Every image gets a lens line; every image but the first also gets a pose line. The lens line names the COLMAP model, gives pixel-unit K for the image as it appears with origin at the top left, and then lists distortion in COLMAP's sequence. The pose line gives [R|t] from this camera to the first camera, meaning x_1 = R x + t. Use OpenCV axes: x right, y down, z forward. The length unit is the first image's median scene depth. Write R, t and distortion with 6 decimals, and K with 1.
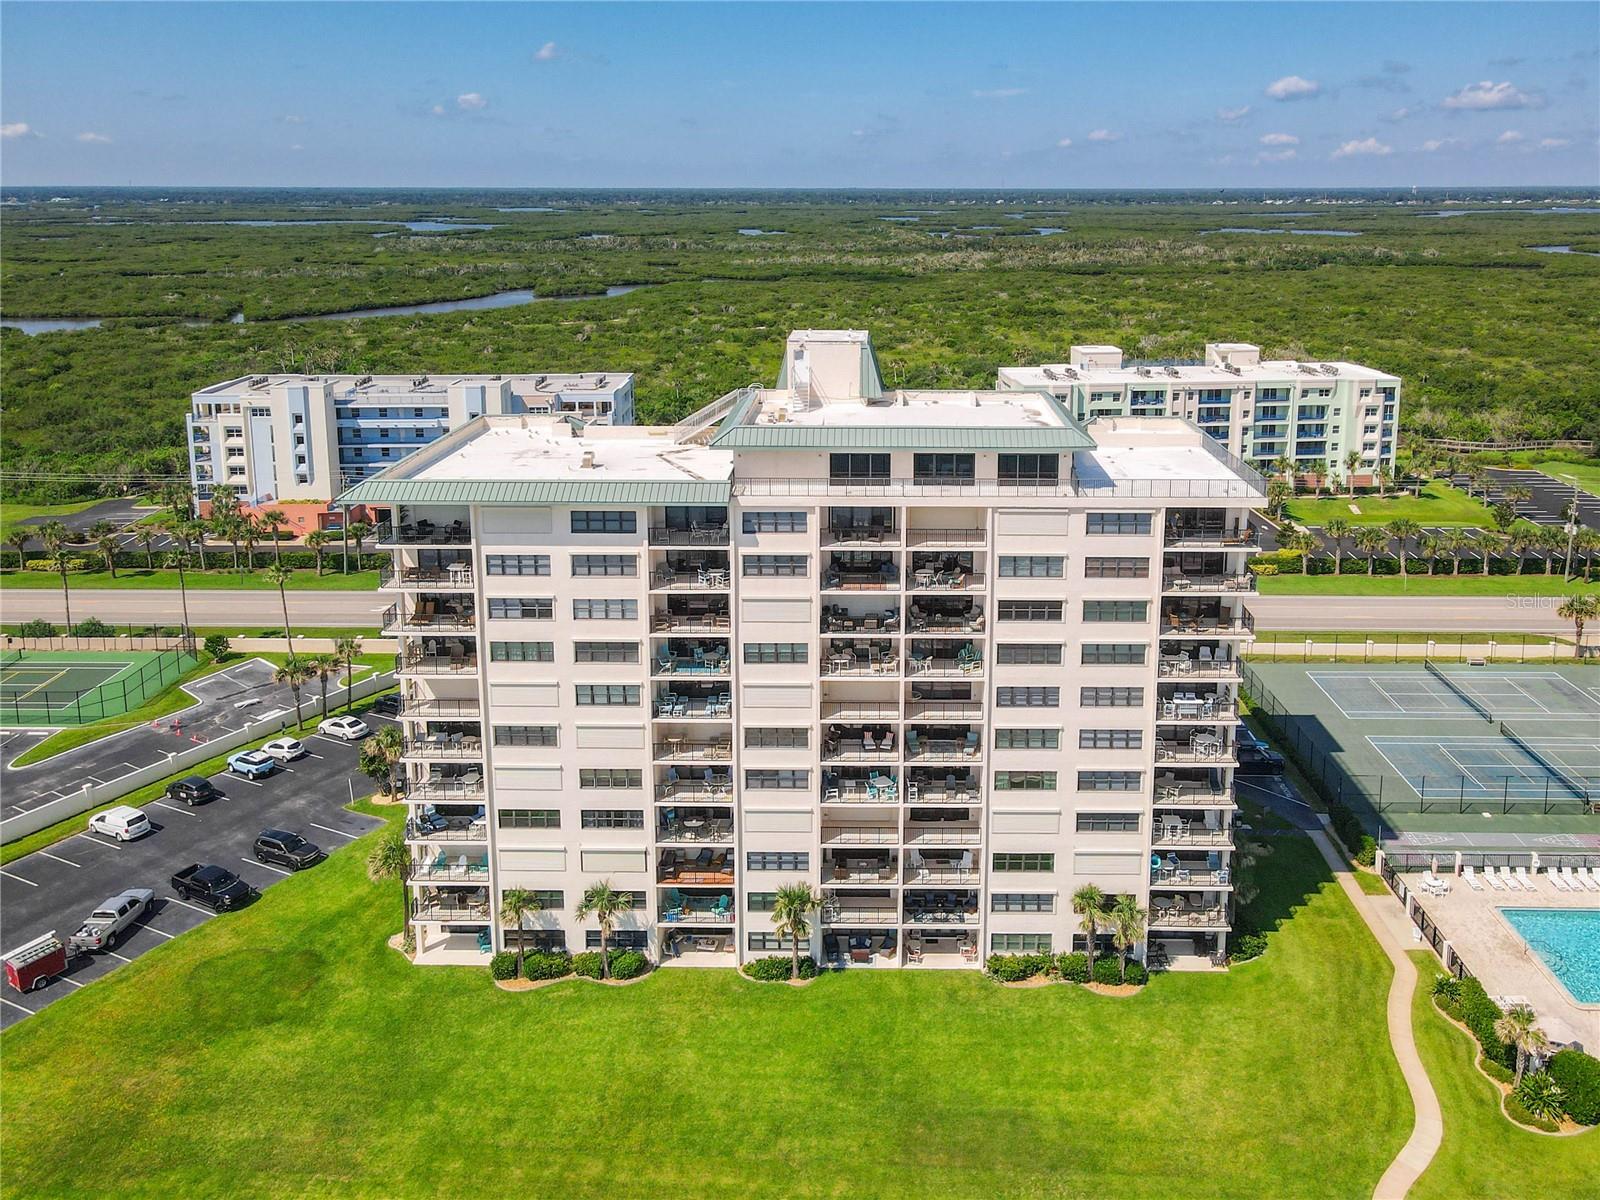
lens RADIAL K [[1245.0, 0, 818.8], [0, 1245.0, 480.9], [0, 0, 1]] dist [0.016025, 0.003306]
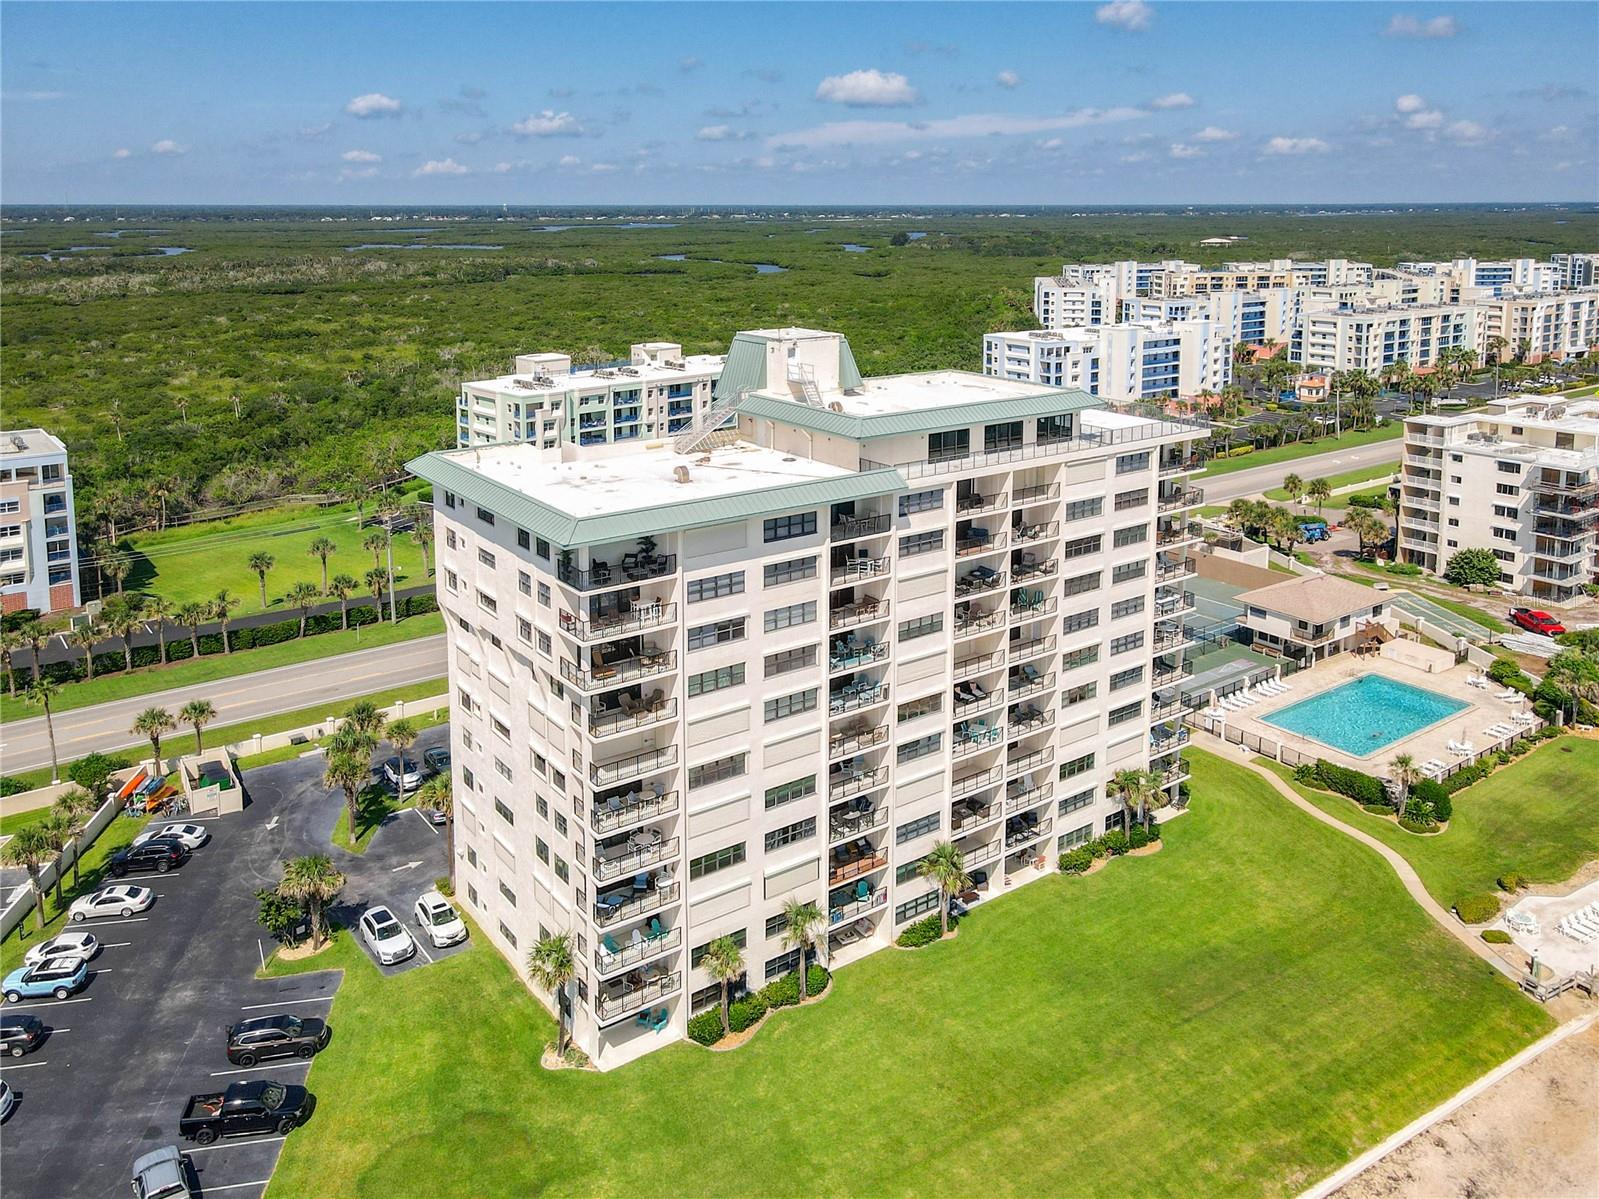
lens RADIAL K [[1231.9, 0, 861.8], [0, 1231.9, 435.5], [0, 0, 1]] dist [0.009306, 0.005438]
pose [[0.800002, -0.113597, 0.589146, -0.652239], [0.139453, 0.990227, 0.001569, -0.030157], [-0.583567, 0.080903, 0.808025, 0.166350]]
